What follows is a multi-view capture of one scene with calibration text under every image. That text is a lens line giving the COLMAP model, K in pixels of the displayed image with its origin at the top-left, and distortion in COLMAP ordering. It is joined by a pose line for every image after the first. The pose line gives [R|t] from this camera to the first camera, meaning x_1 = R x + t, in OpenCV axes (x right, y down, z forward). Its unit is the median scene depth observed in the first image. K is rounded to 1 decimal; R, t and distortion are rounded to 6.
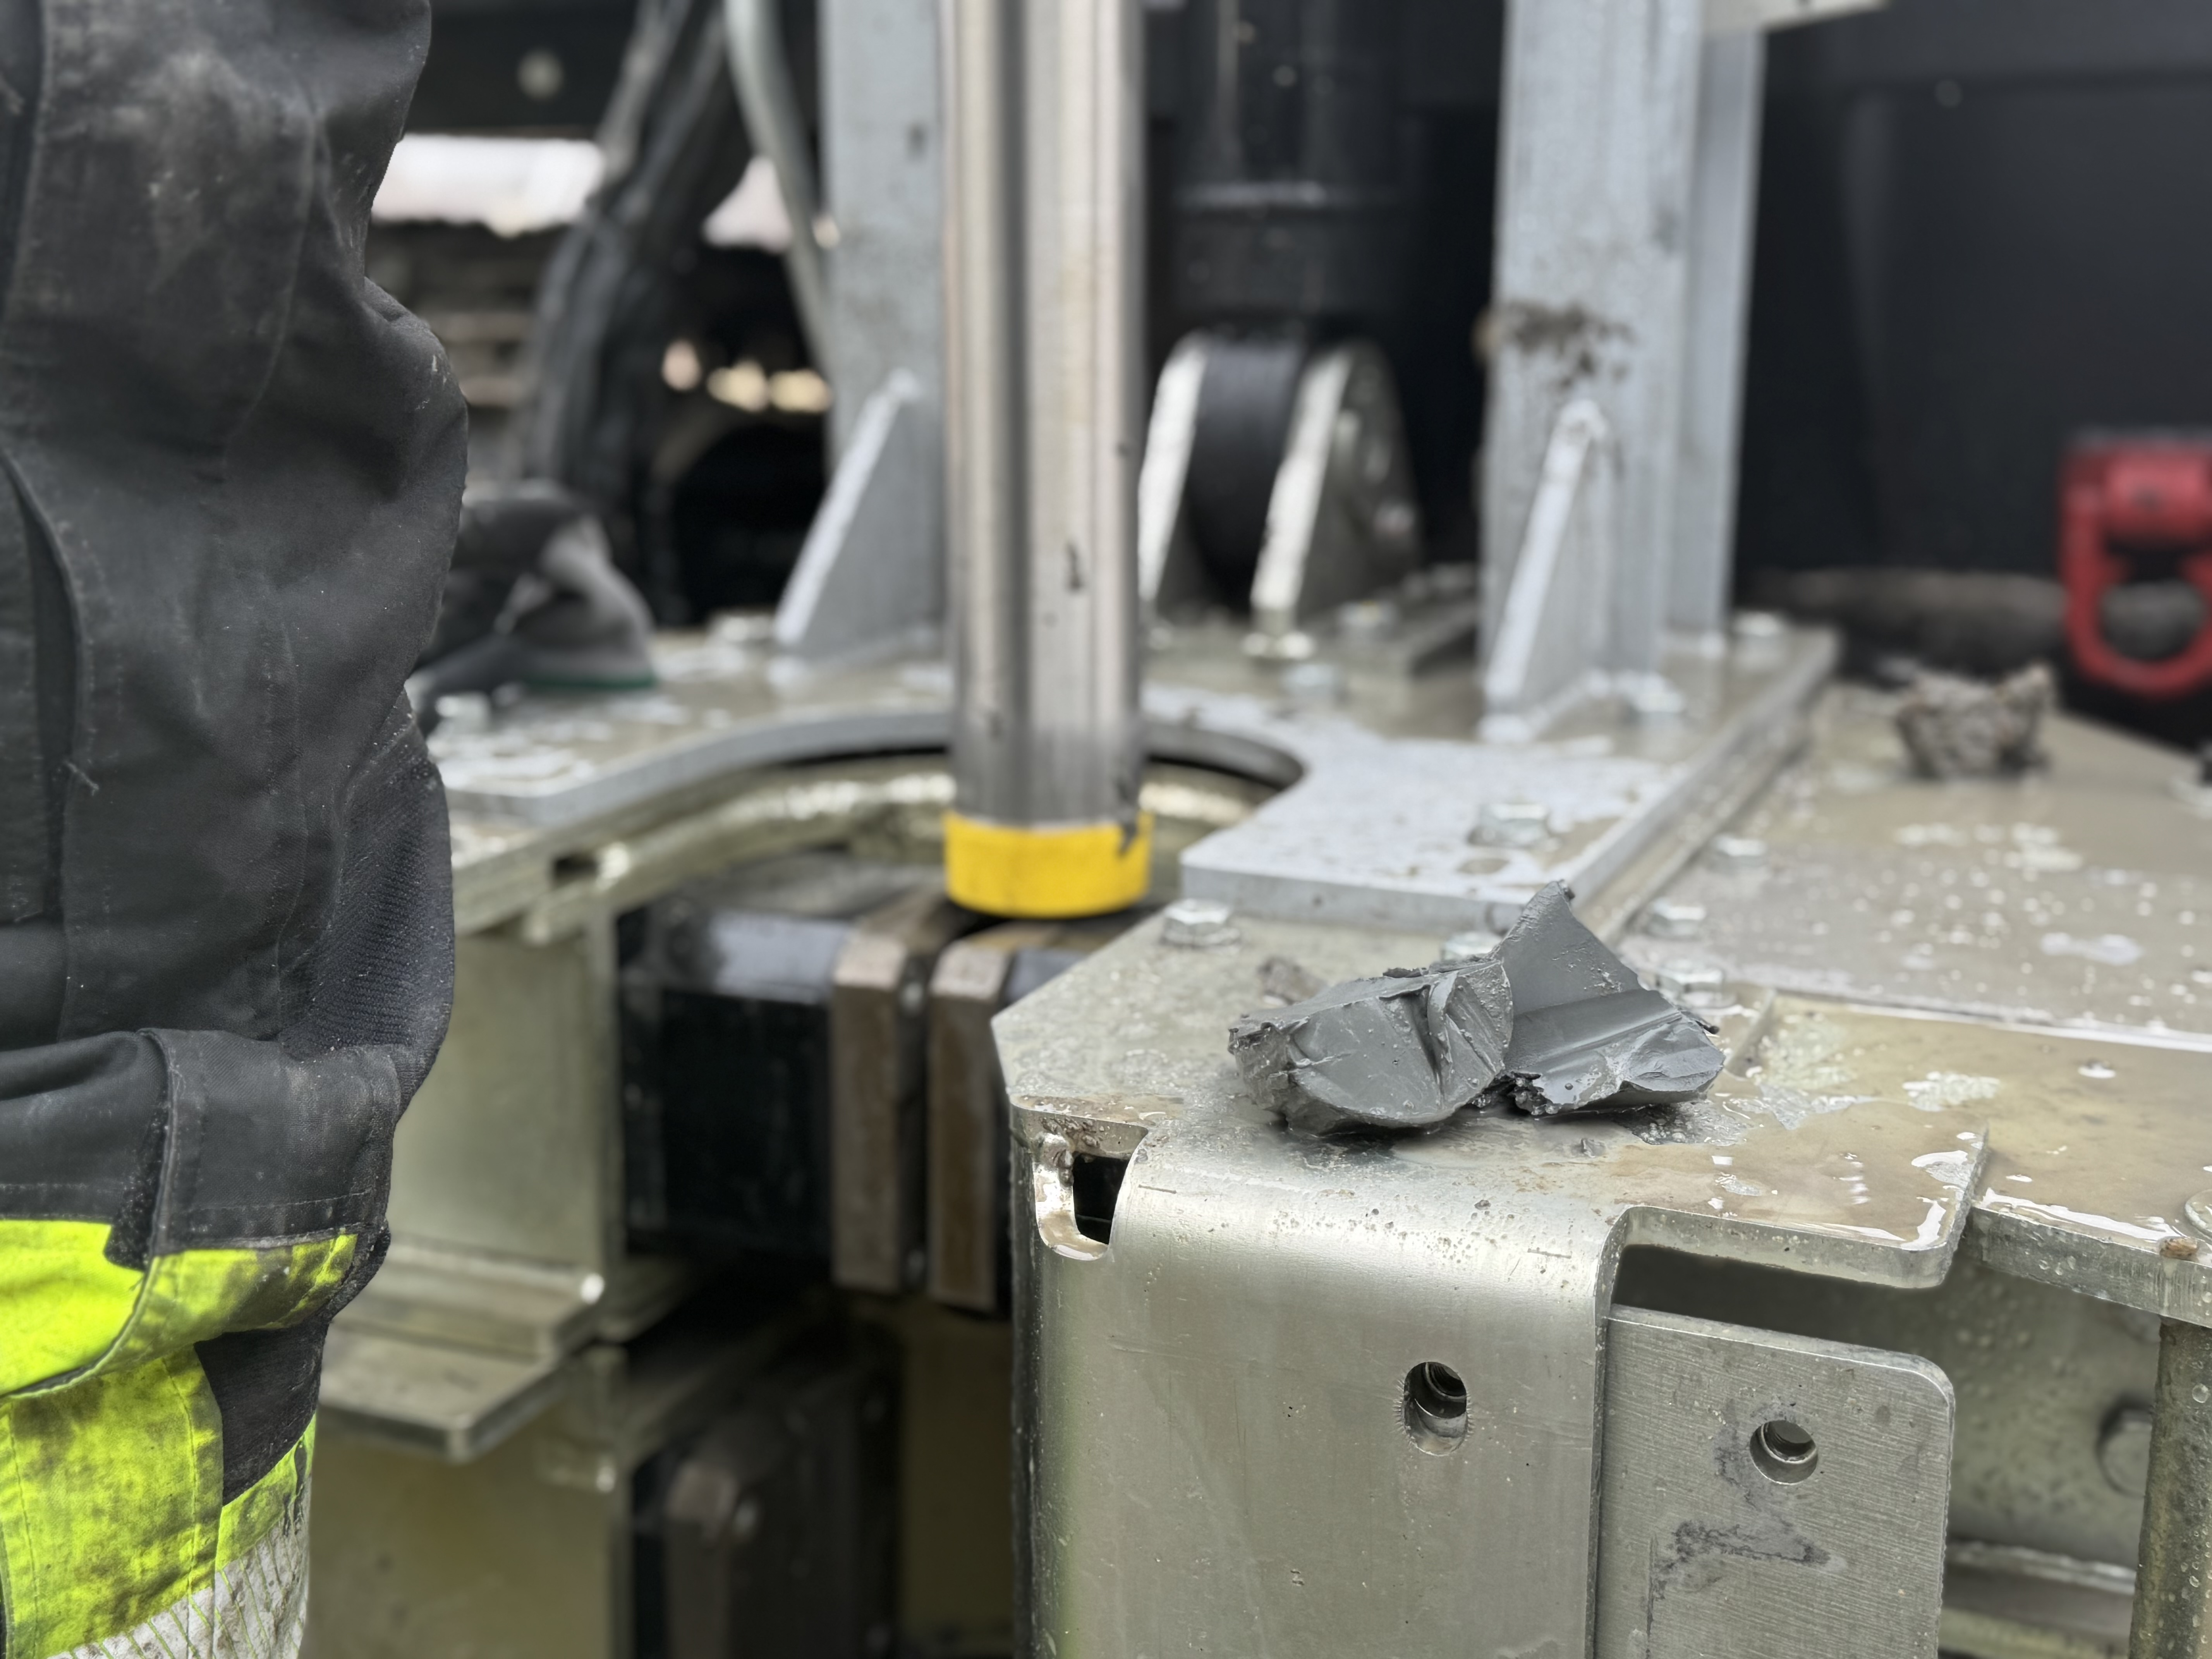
lens RADIAL K [[2692.8, 0, 1093.2], [0, 2692.8, 835.9], [0, 0, 1]] dist [0.170974, -0.371649]
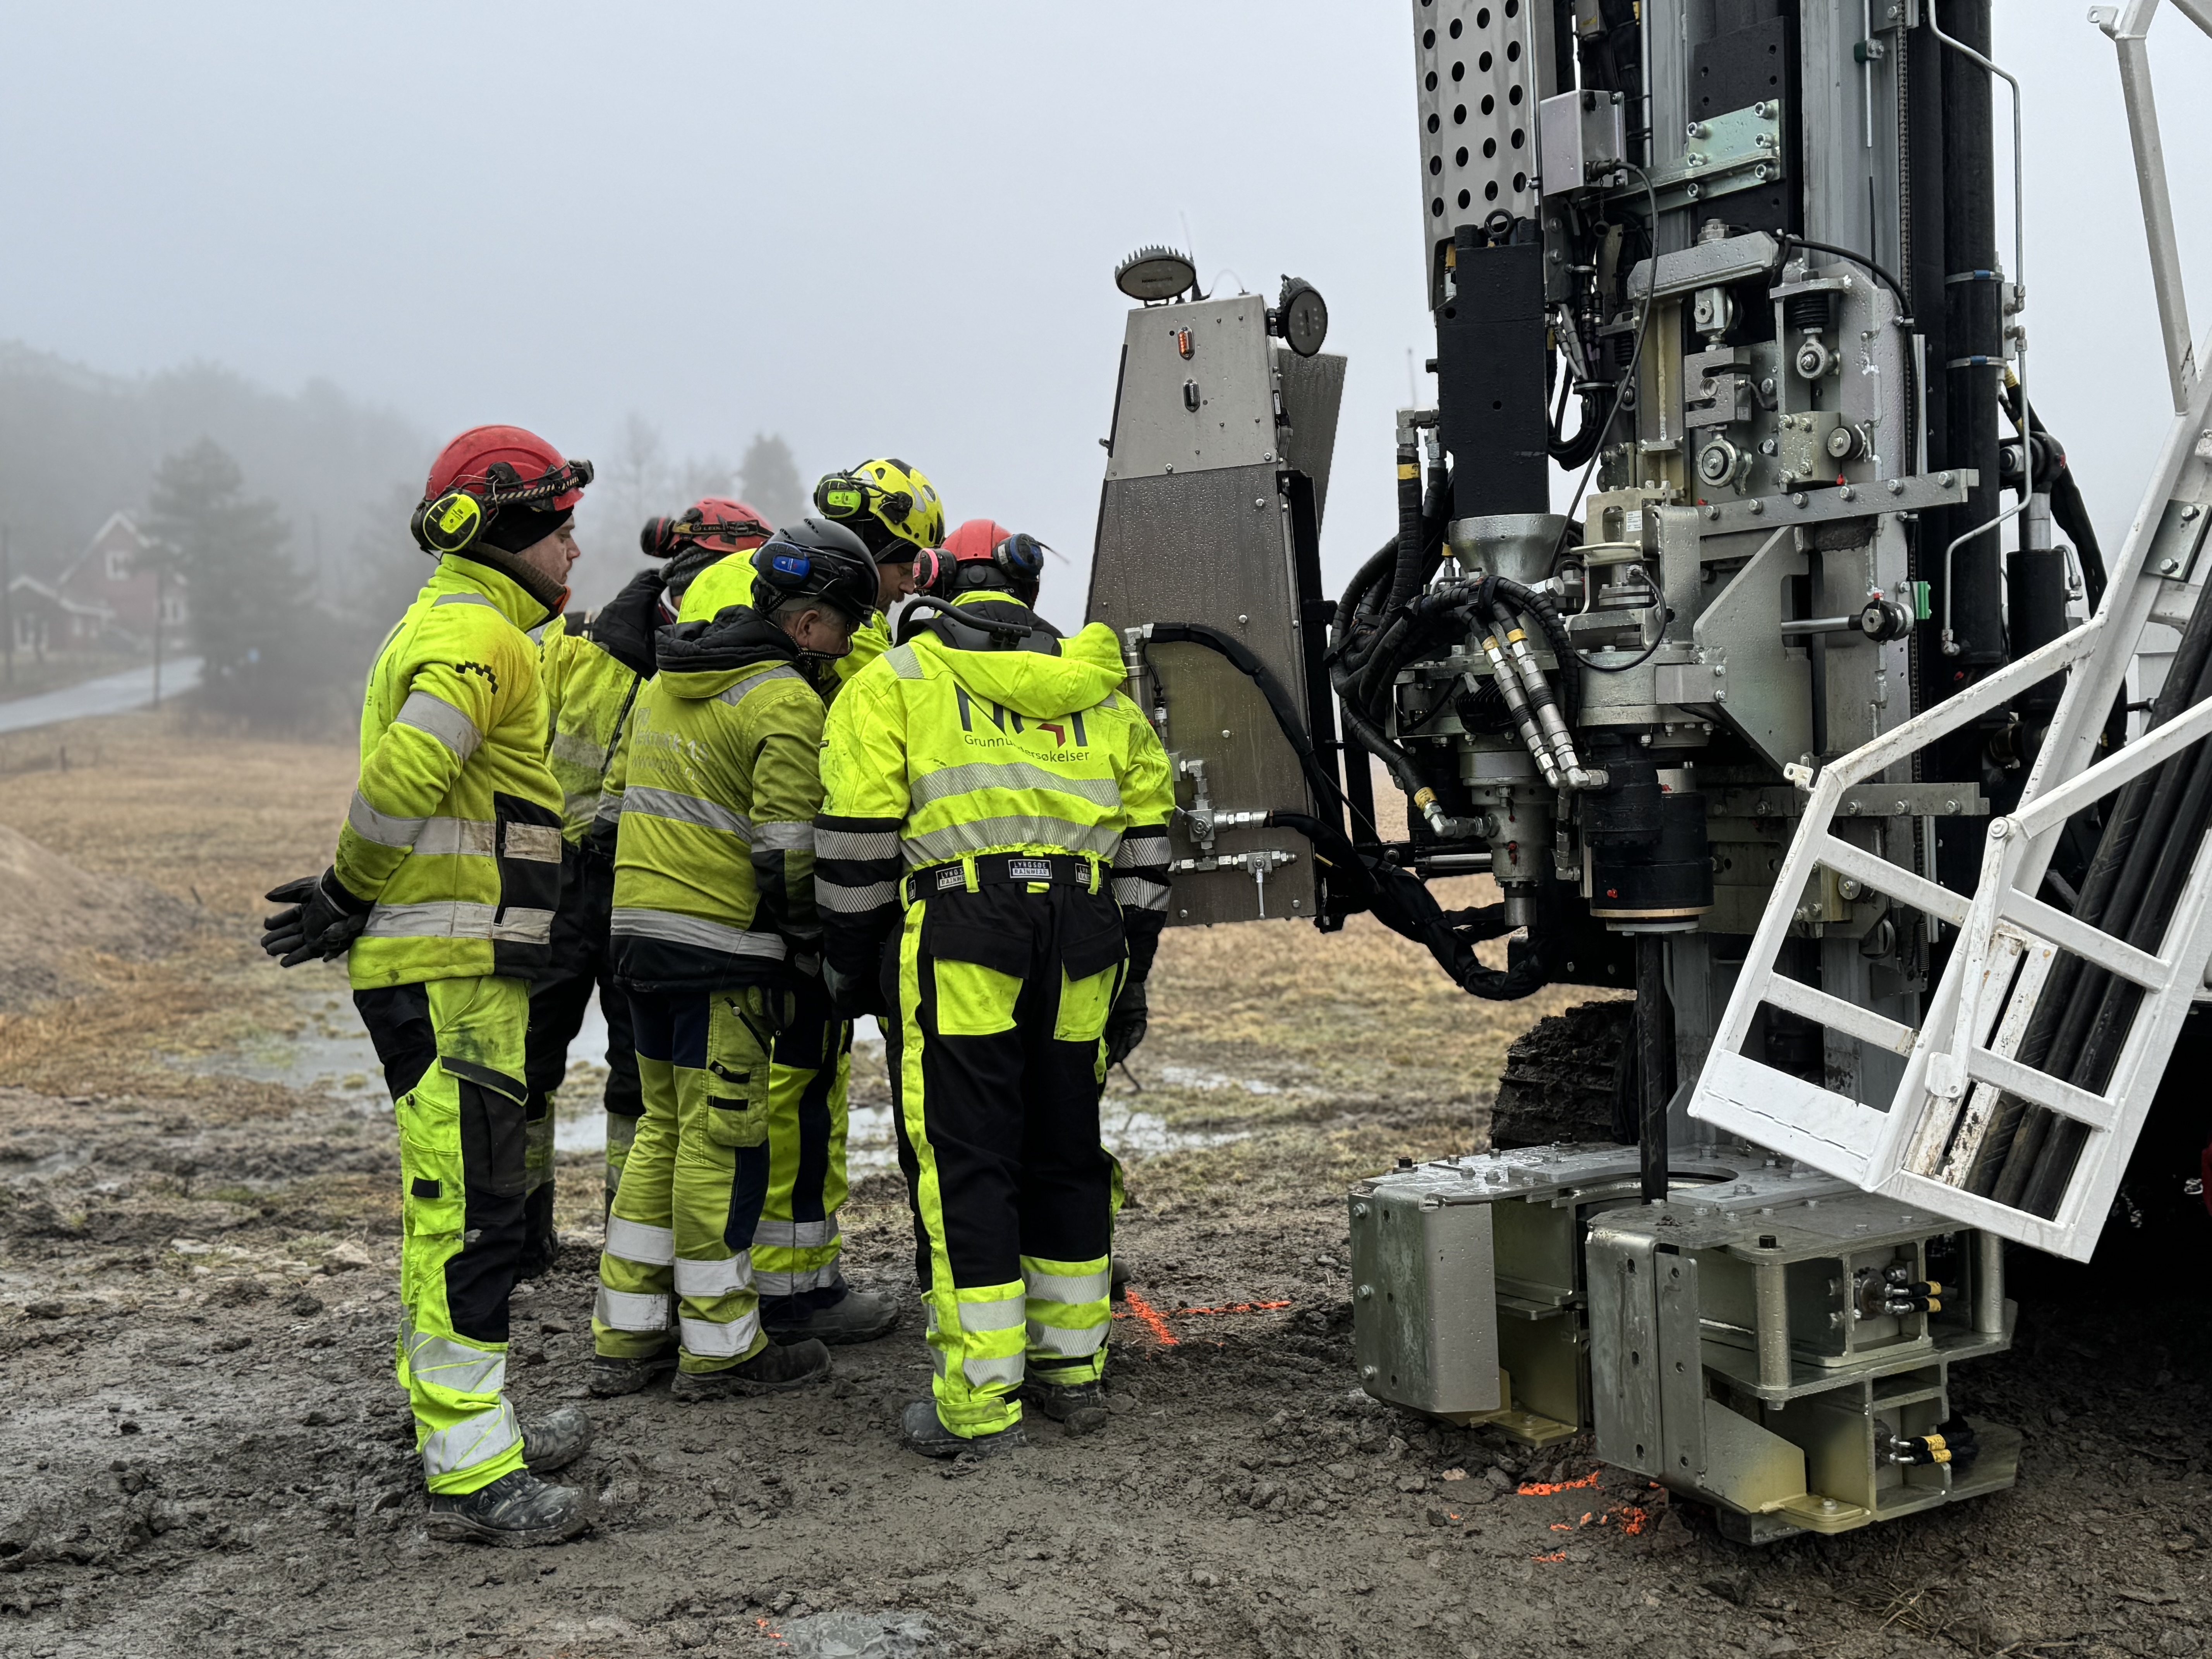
lens RADIAL K [[2692.8, 0, 1093.2], [0, 2692.8, 835.9], [0, 0, 1]] dist [0.170974, -0.371649]
pose [[0.838931, -0.014980, -0.544031, 1.571609], [-0.083483, 0.984249, -0.155838, 0.191842], [0.537796, 0.176154, 0.824467, -3.159136]]
